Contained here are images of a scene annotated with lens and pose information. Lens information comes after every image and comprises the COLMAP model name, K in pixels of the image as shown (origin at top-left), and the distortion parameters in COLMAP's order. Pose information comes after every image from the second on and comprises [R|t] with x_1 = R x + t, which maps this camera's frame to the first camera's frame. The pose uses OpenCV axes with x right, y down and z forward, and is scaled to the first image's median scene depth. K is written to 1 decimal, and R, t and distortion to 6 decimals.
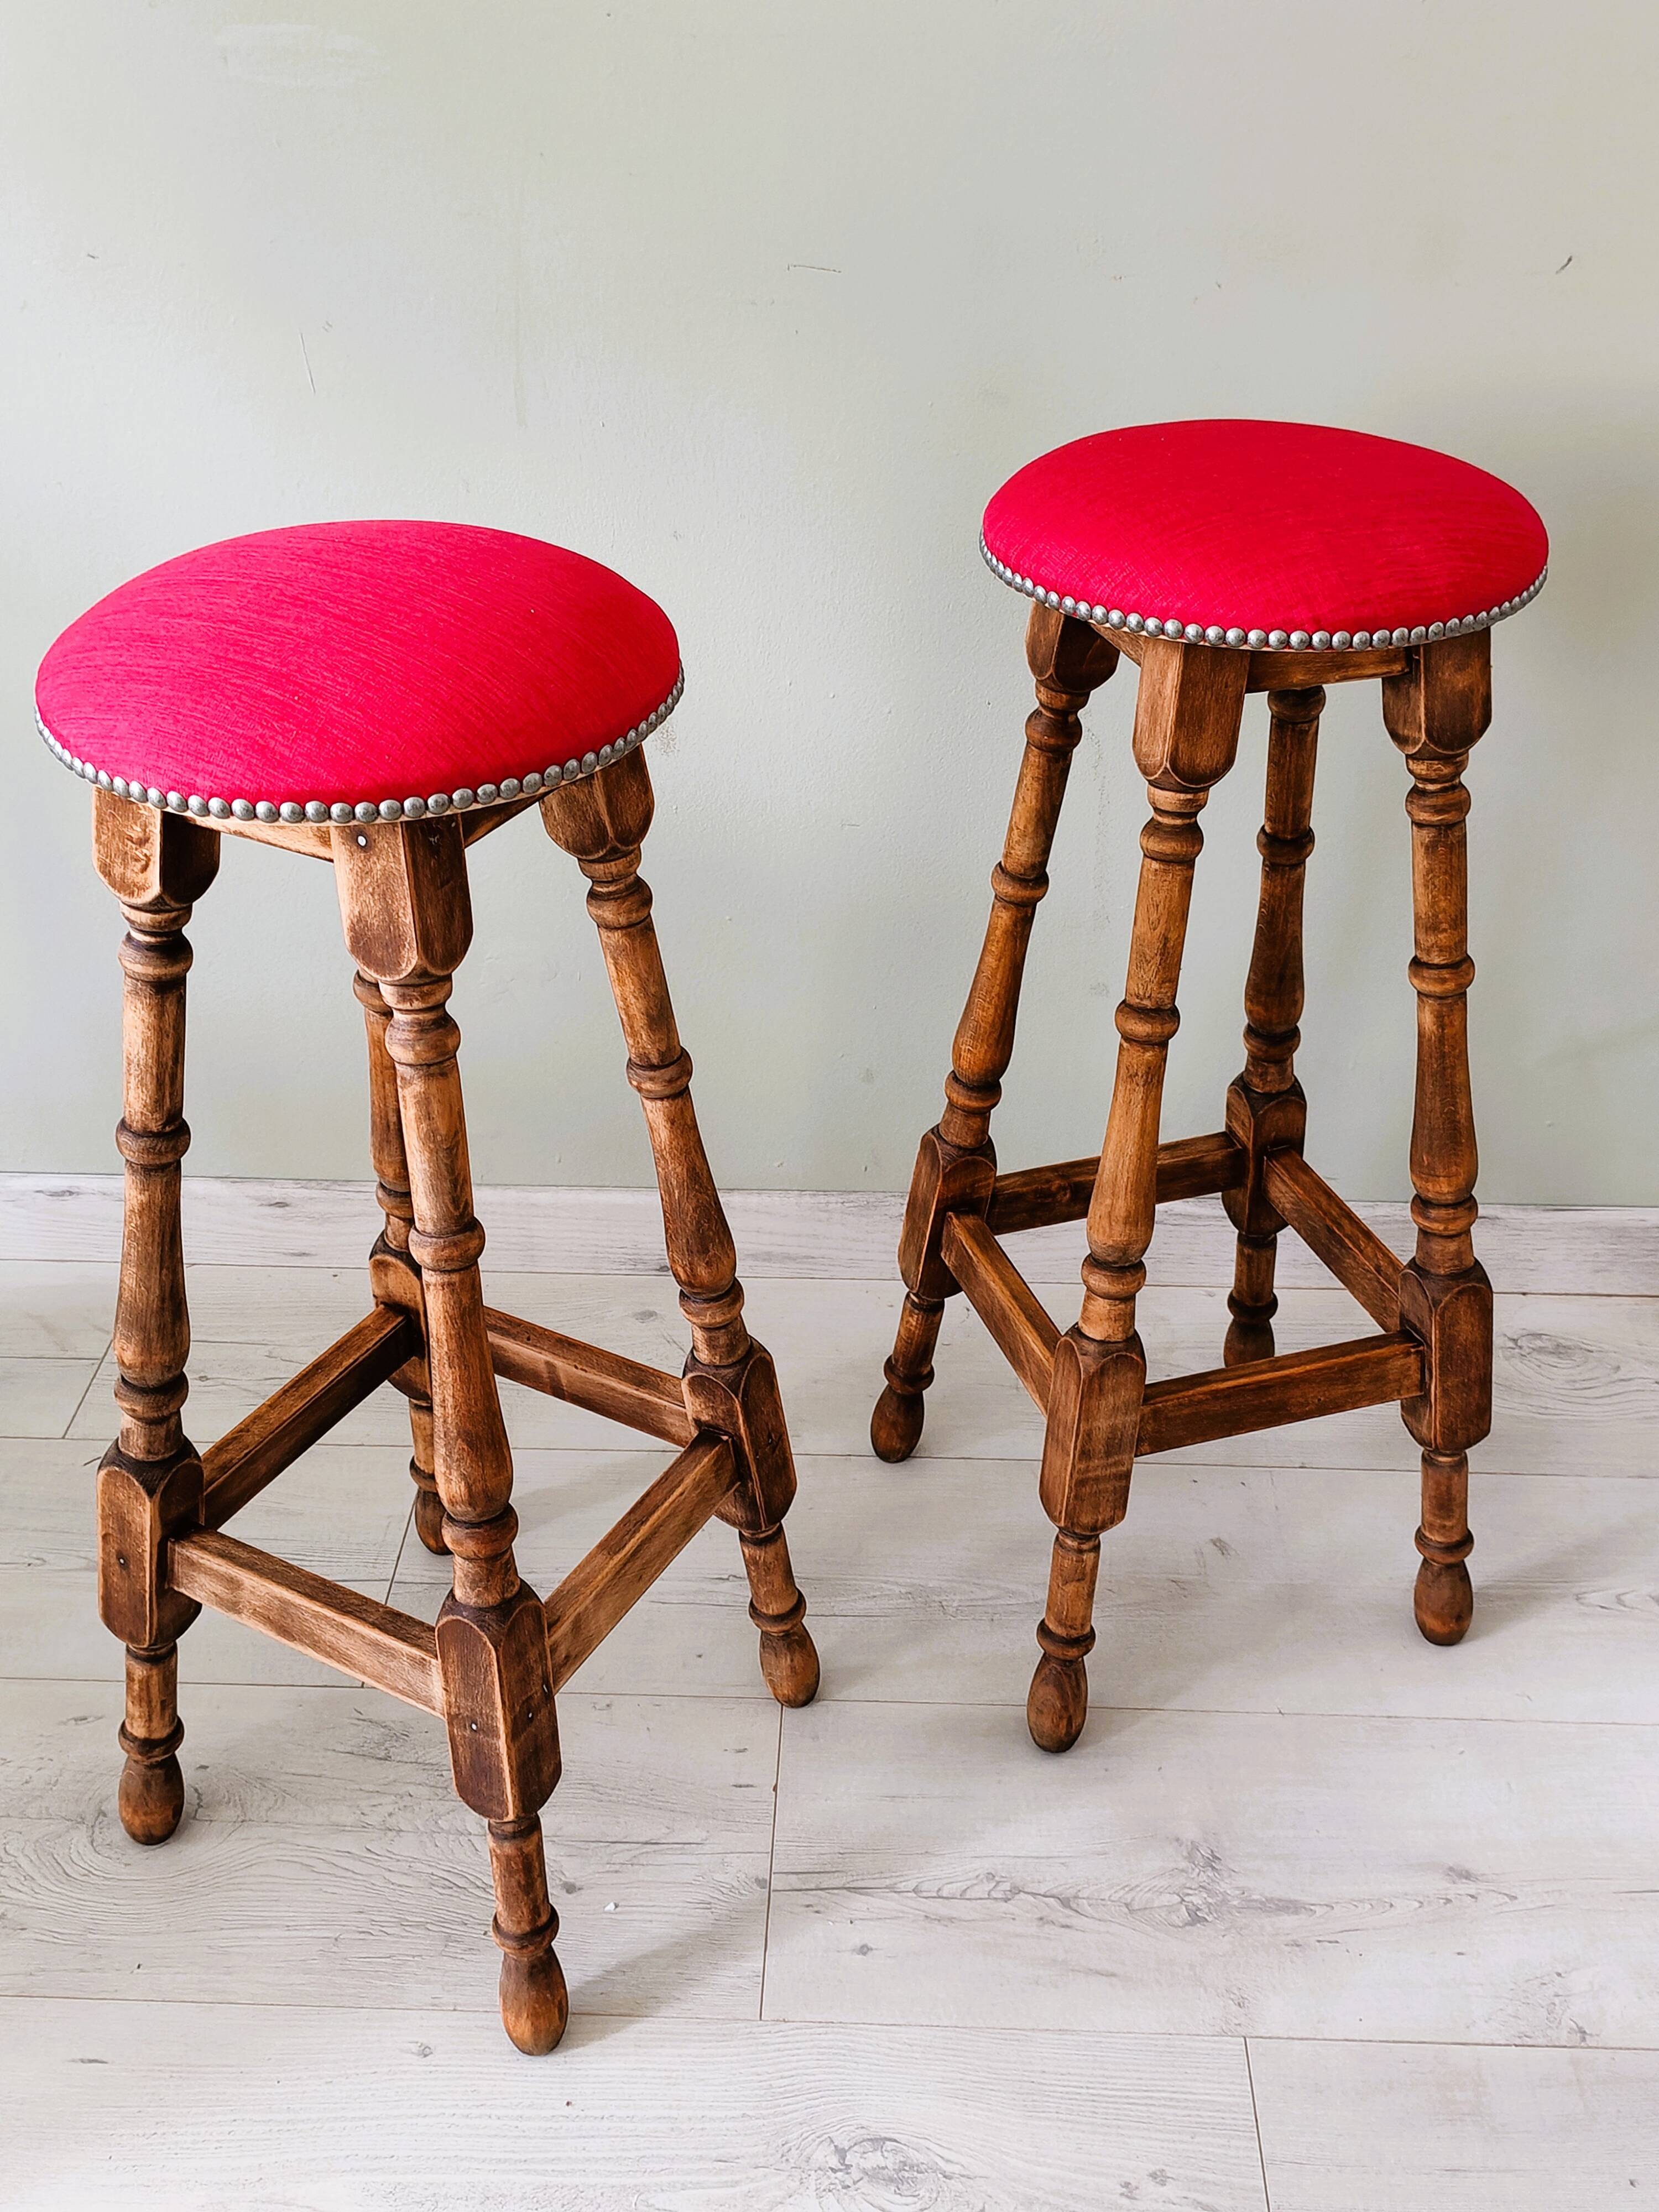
lens RADIAL K [[2127.9, 0, 829.5], [0, 2127.9, 1106.0], [0, 0, 1]] dist [0.027096, 0.003756]
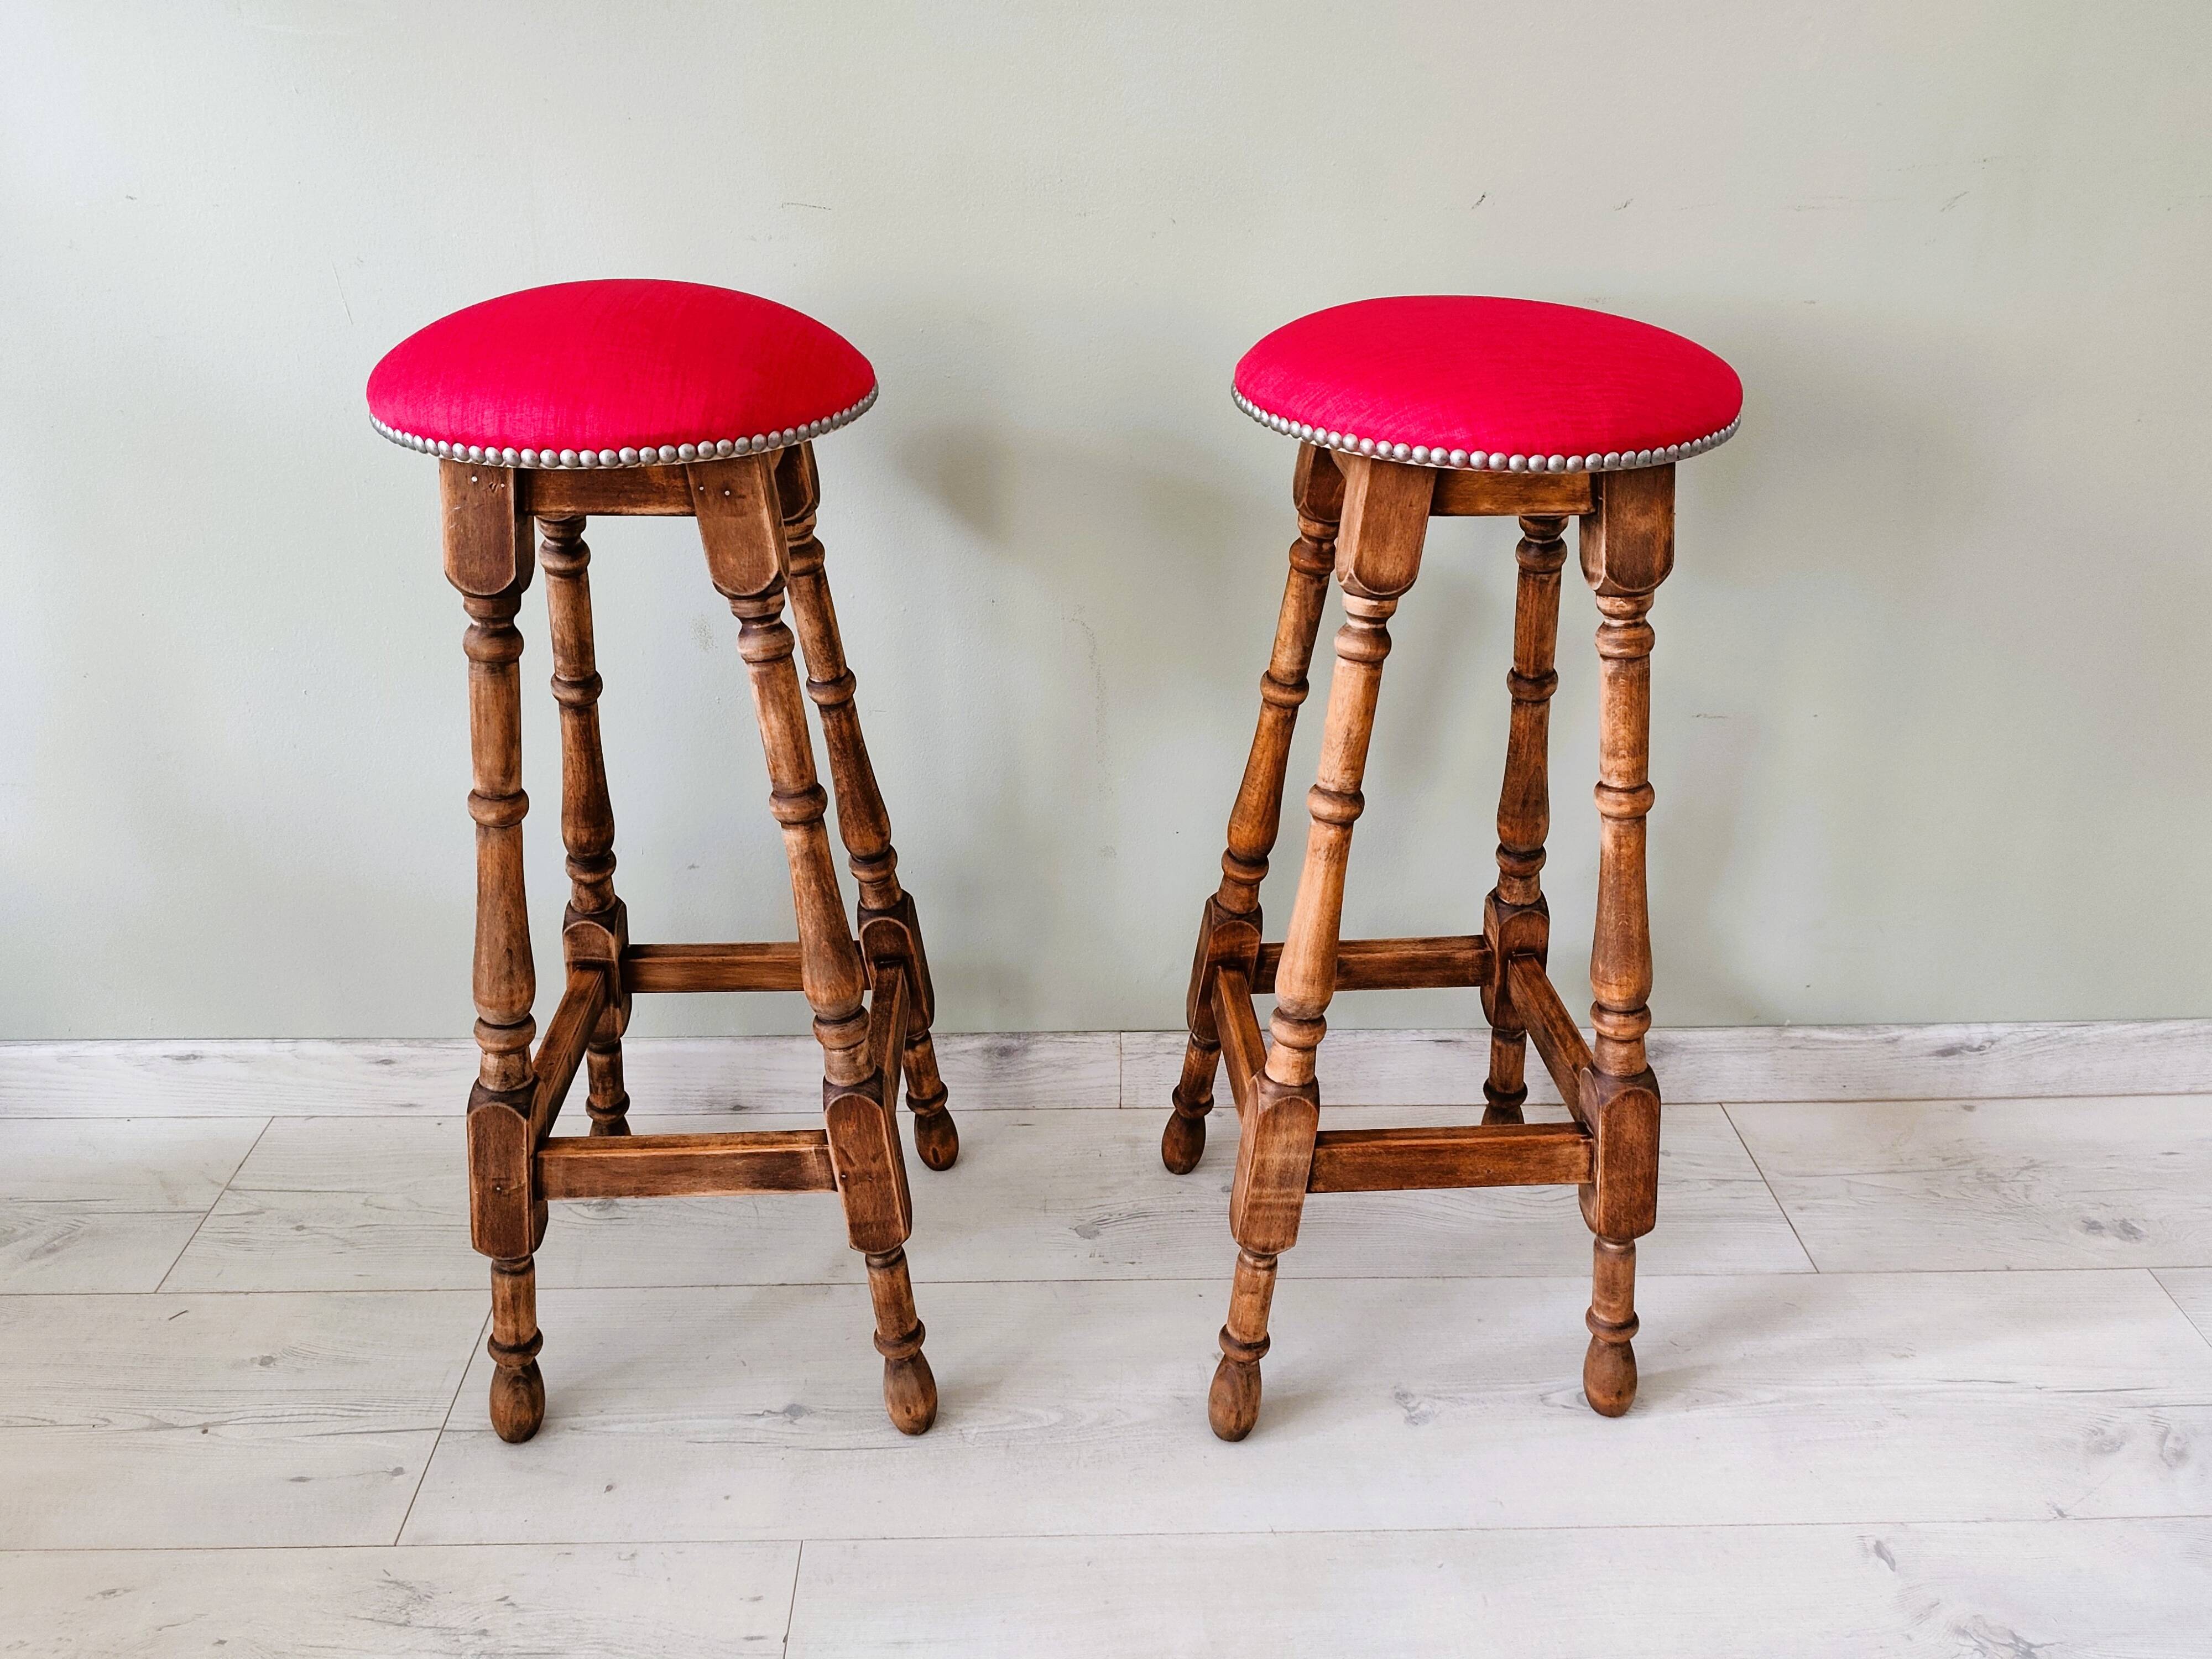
lens RADIAL K [[1551.7, 0, 1081.2], [0, 1551.7, 830.0], [0, 0, 1]] dist [0.009271, -0.002377]
pose [[0.969271, 0.123566, -0.212709, 0.177073], [-0.135435, 0.989891, -0.042108, 0.024347], [0.205356, 0.069623, 0.976208, 0.151277]]
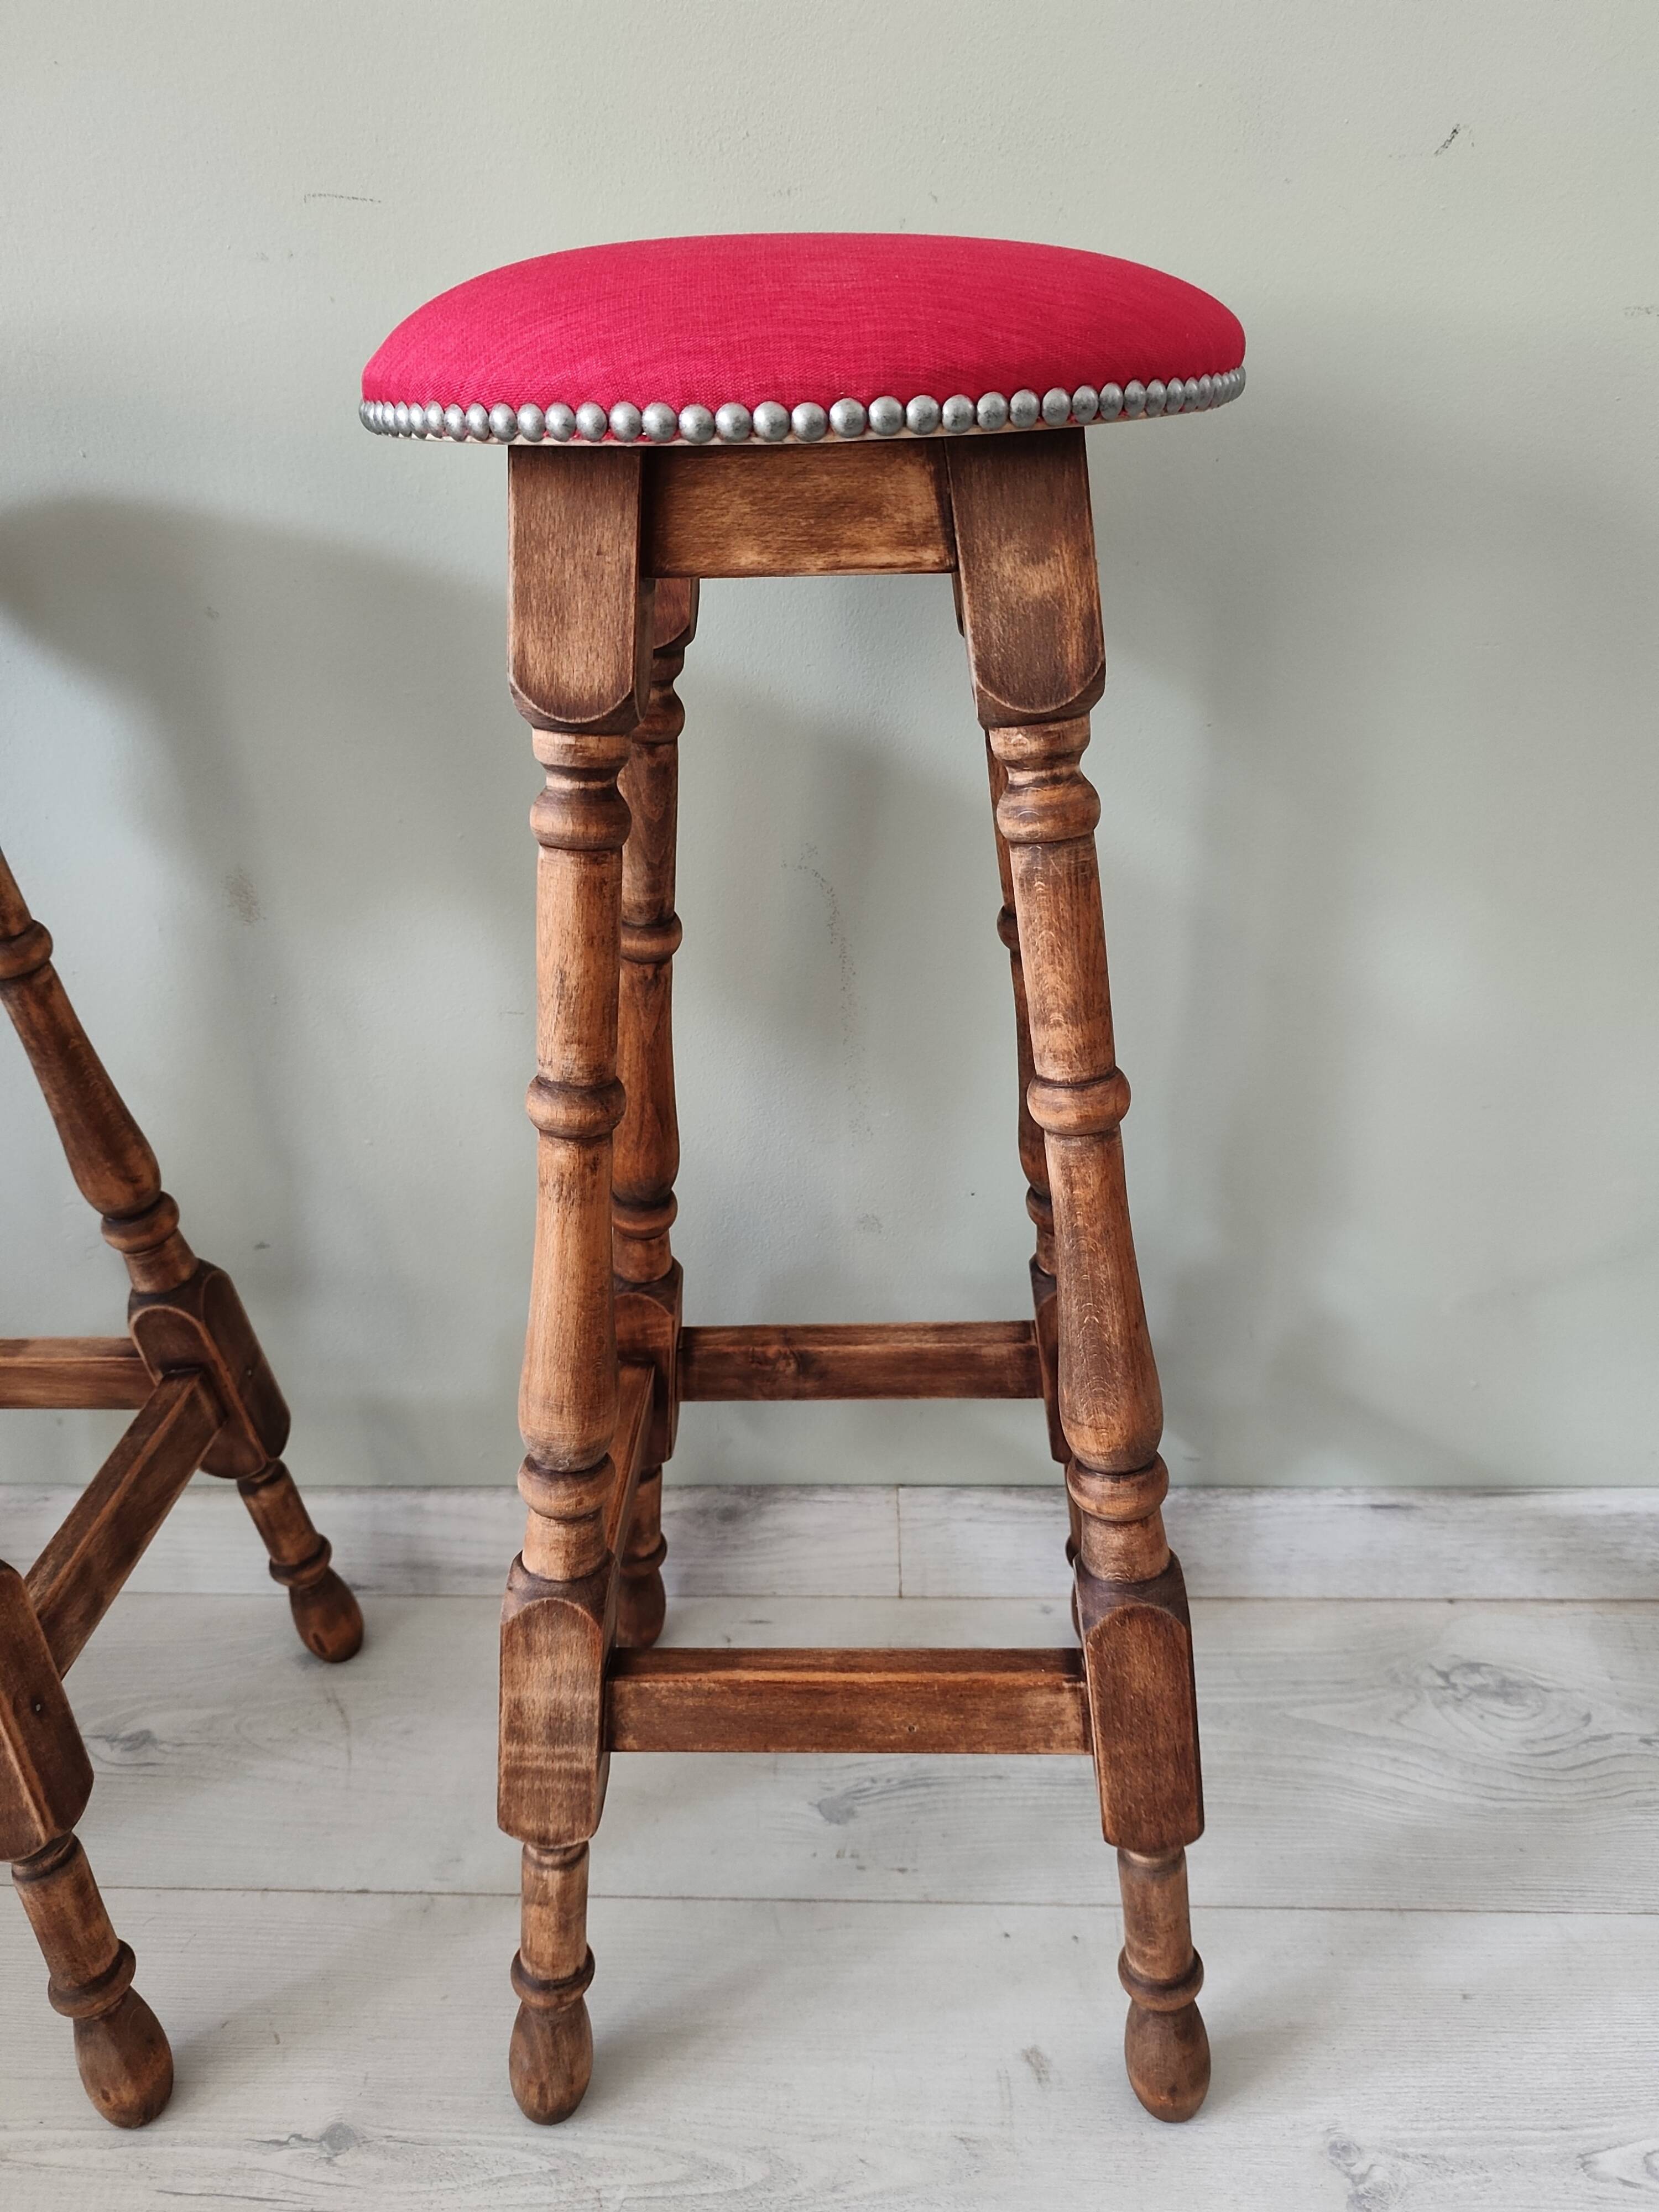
lens RADIAL K [[1609.9, 0, 798.7], [0, 1609.9, 1105.0], [0, 0, 1]] dist [0.055572, -0.134854]
pose [[0.941863, 0.123864, -0.312331, 0.336535], [-0.152814, 0.985781, -0.069885, -0.014038], [0.299234, 0.113551, 0.947399, 0.495989]]
